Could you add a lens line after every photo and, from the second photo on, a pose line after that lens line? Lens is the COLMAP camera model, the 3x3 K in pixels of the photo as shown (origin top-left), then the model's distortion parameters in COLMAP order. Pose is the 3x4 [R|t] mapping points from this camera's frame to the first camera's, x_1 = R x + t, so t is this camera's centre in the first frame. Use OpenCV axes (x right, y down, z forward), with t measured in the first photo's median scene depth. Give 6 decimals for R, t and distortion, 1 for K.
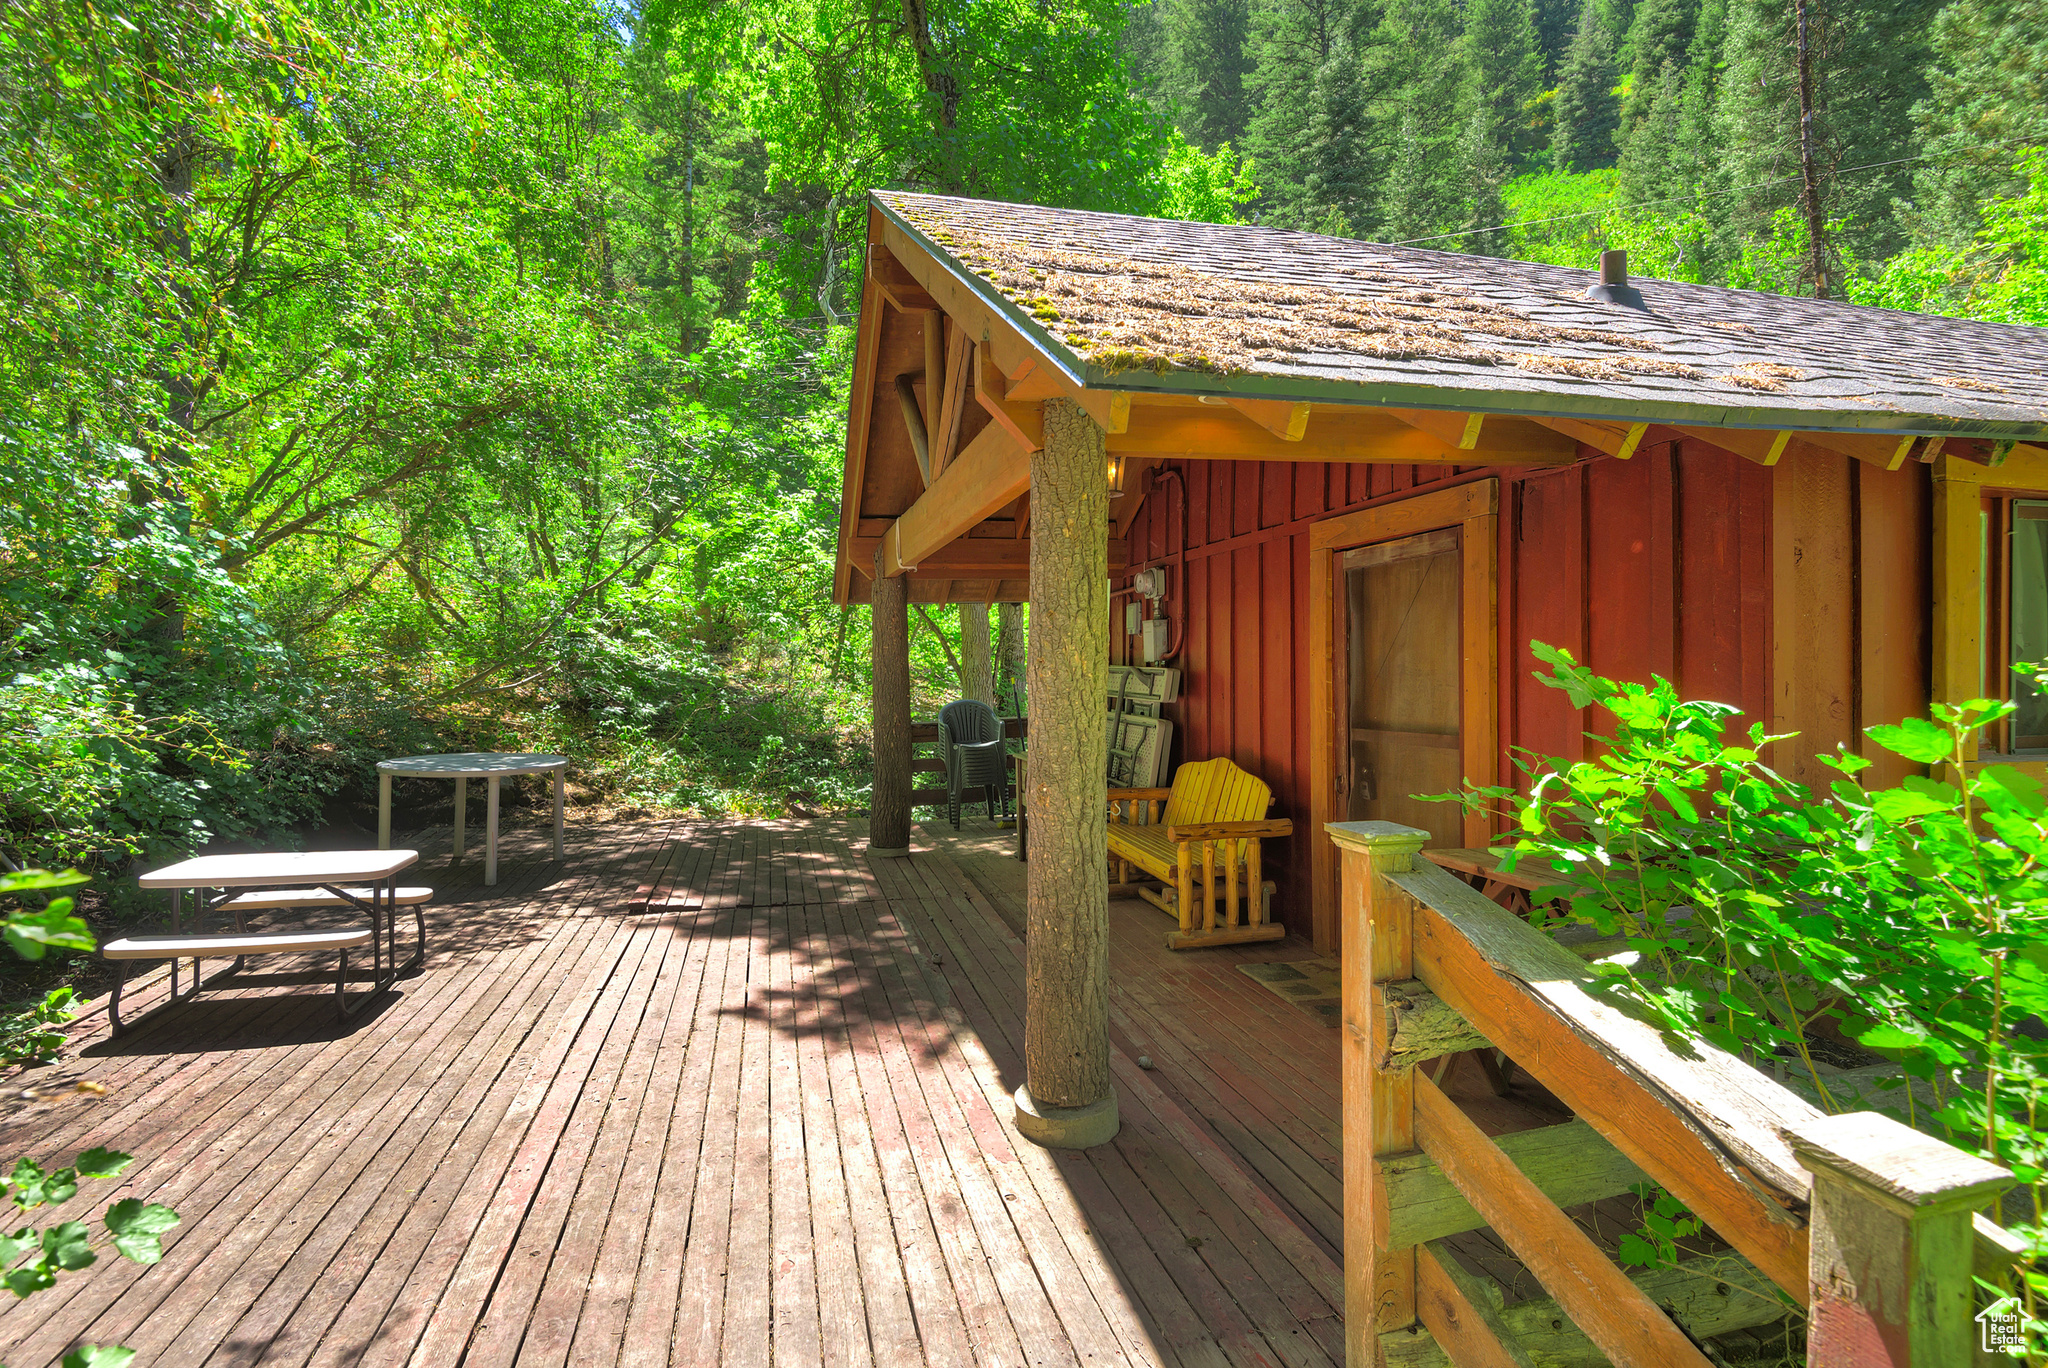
lens RADIAL K [[942.6, 0, 997.6], [0, 942.6, 666.6], [0, 0, 1]] dist [0.045851, -0.030520]
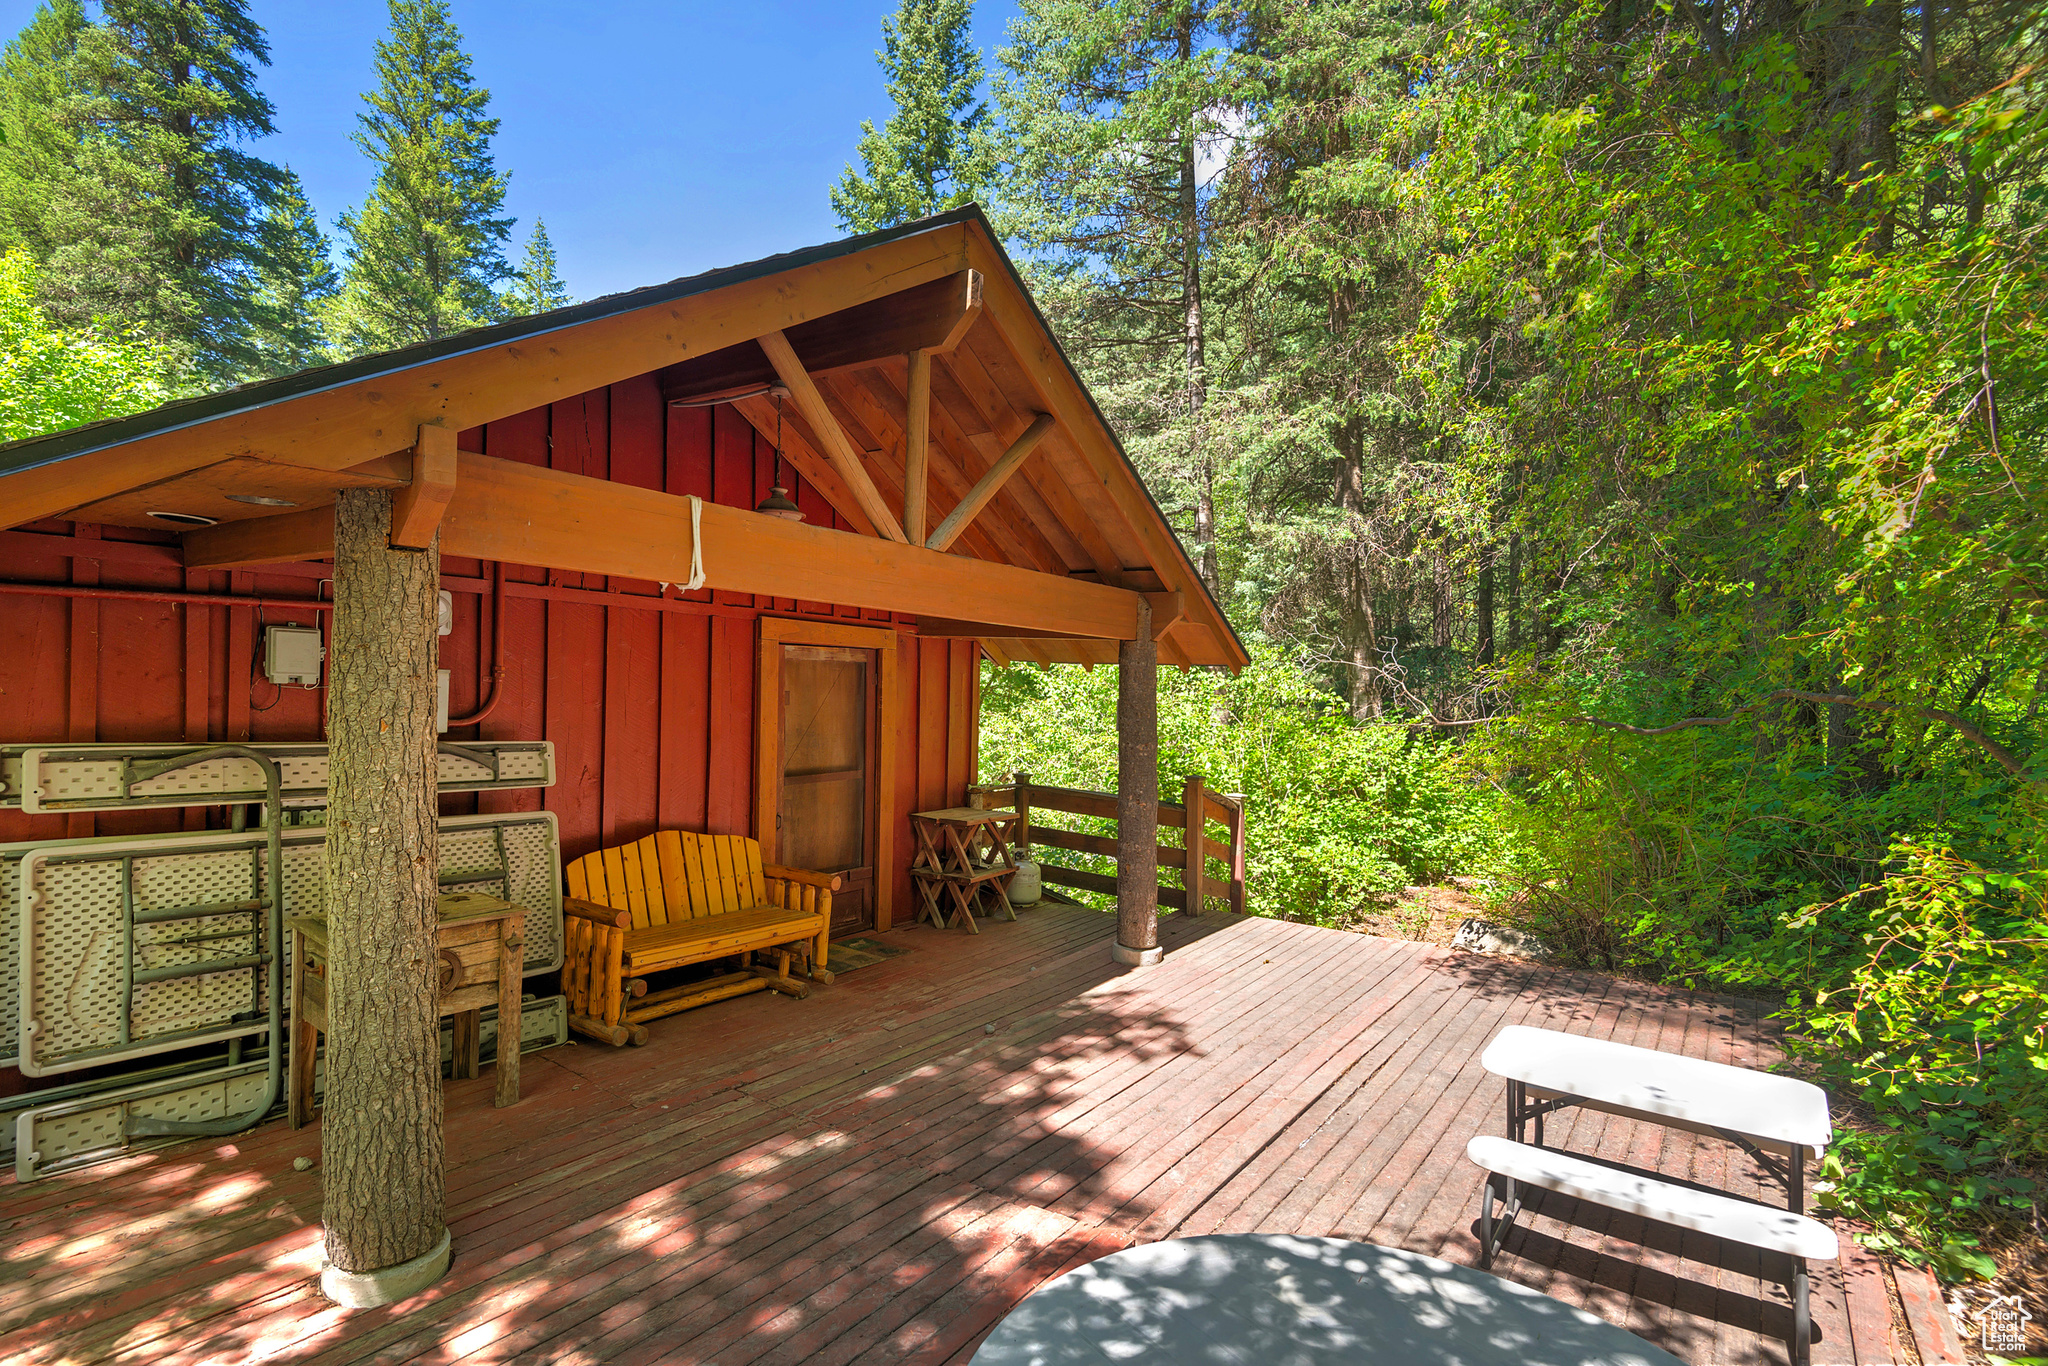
lens RADIAL K [[942.6, 0, 997.6], [0, 942.6, 665.6], [0, 0, 1]] dist [0.045851, -0.030520]
pose [[-0.593082, 0.007158, 0.805111, -1.088525], [-0.014566, 0.999701, -0.019618, -0.090420], [-0.805011, -0.023362, -0.592800, 1.908536]]
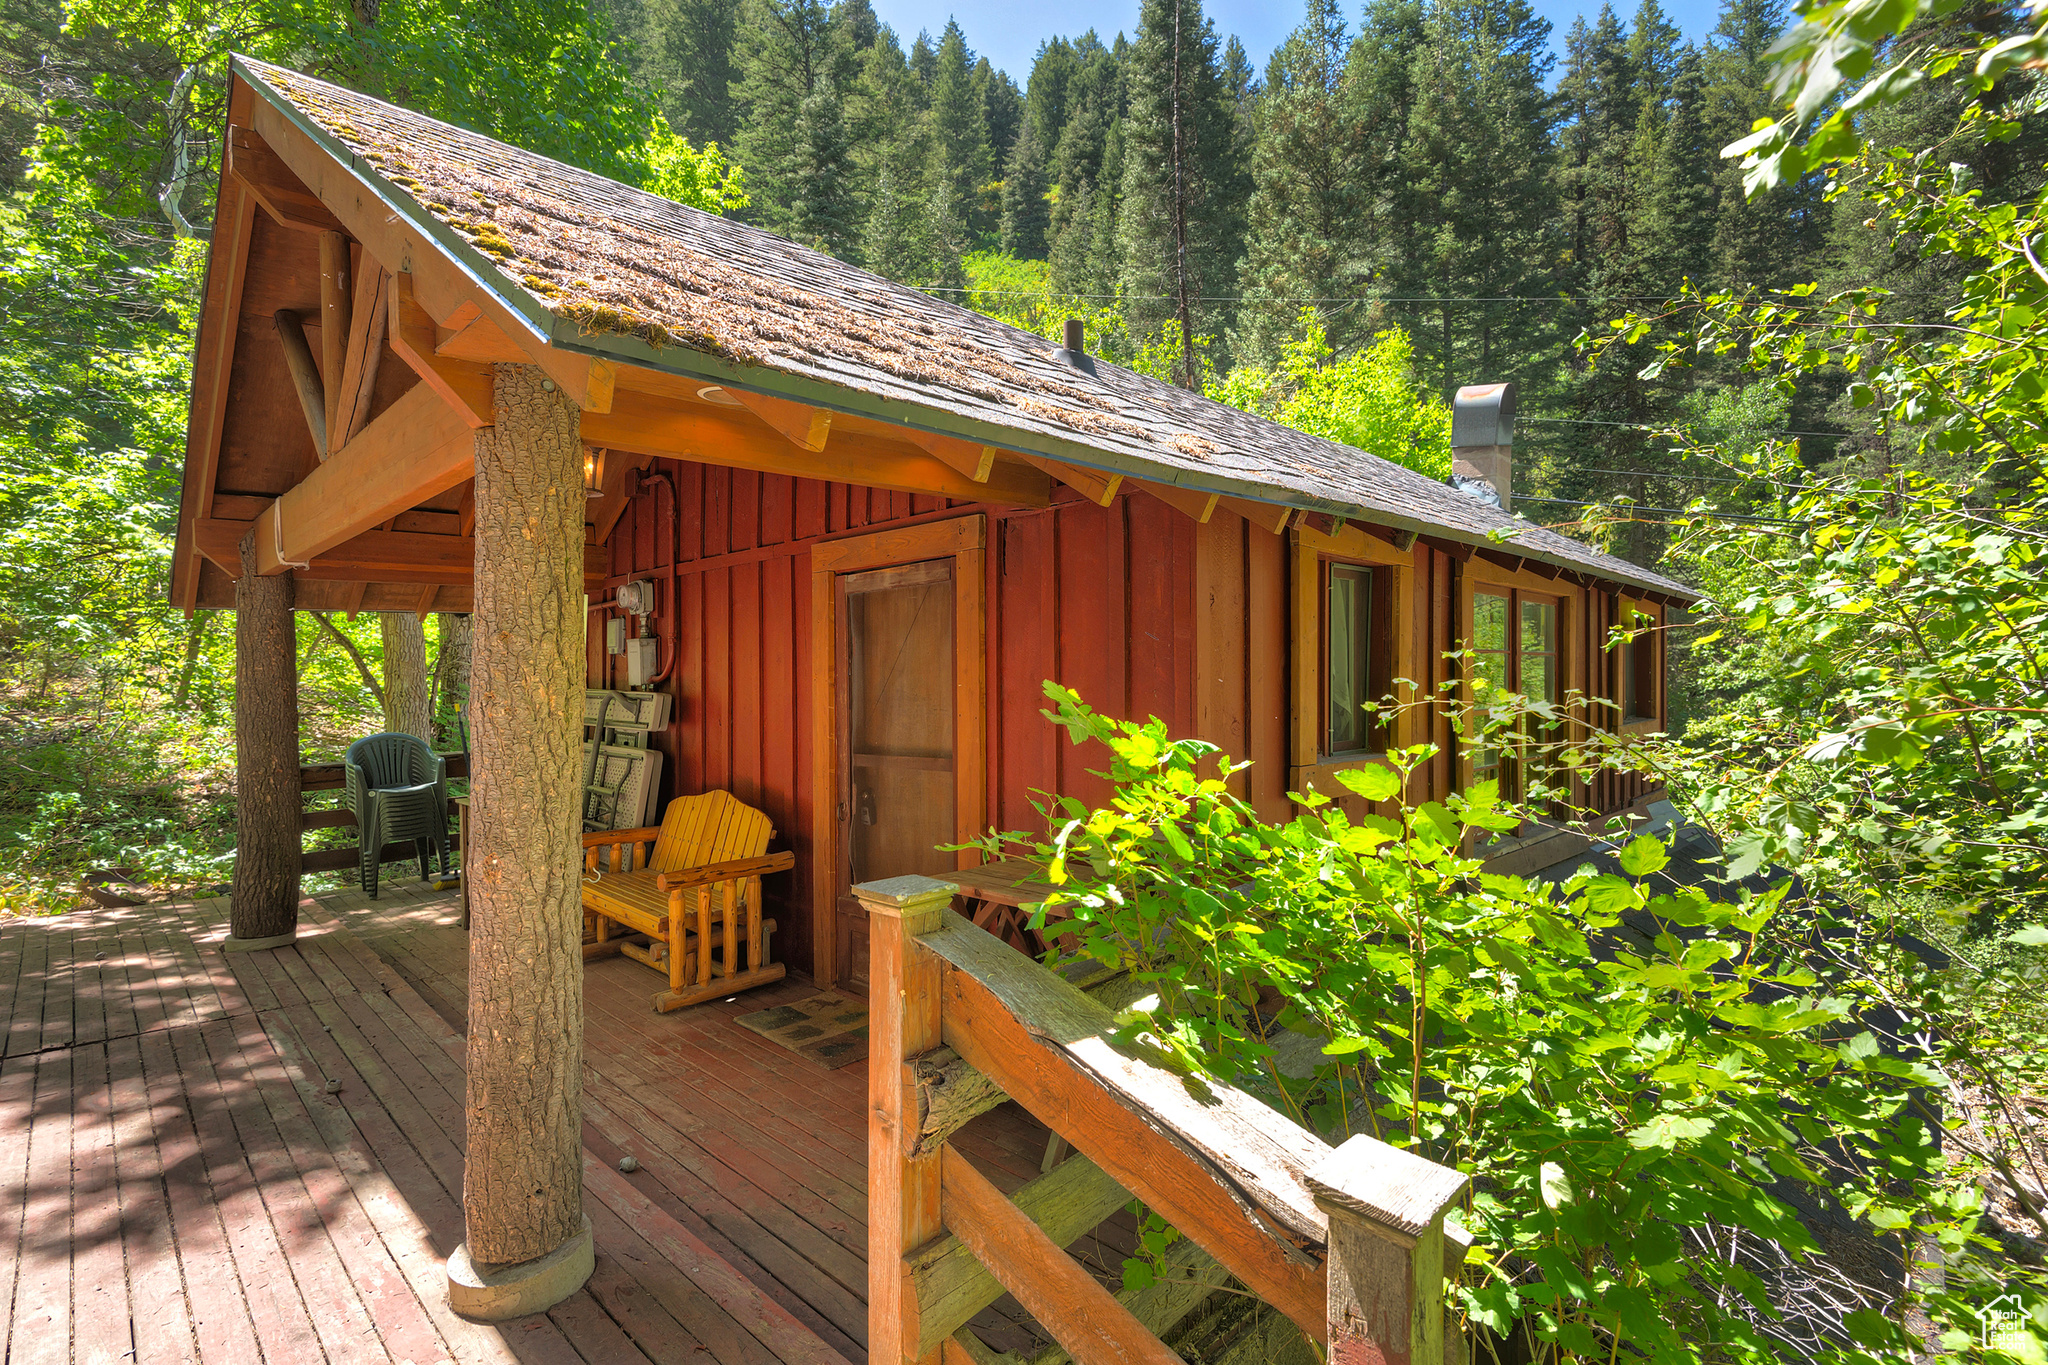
lens RADIAL K [[942.6, 0, 997.6], [0, 942.6, 665.1], [0, 0, 1]] dist [0.045851, -0.030520]
pose [[0.863973, 0.003095, 0.503529, 0.008811], [0.005734, 0.999856, -0.015986, -0.012693], [-0.503506, 0.016699, 0.863830, 0.083607]]
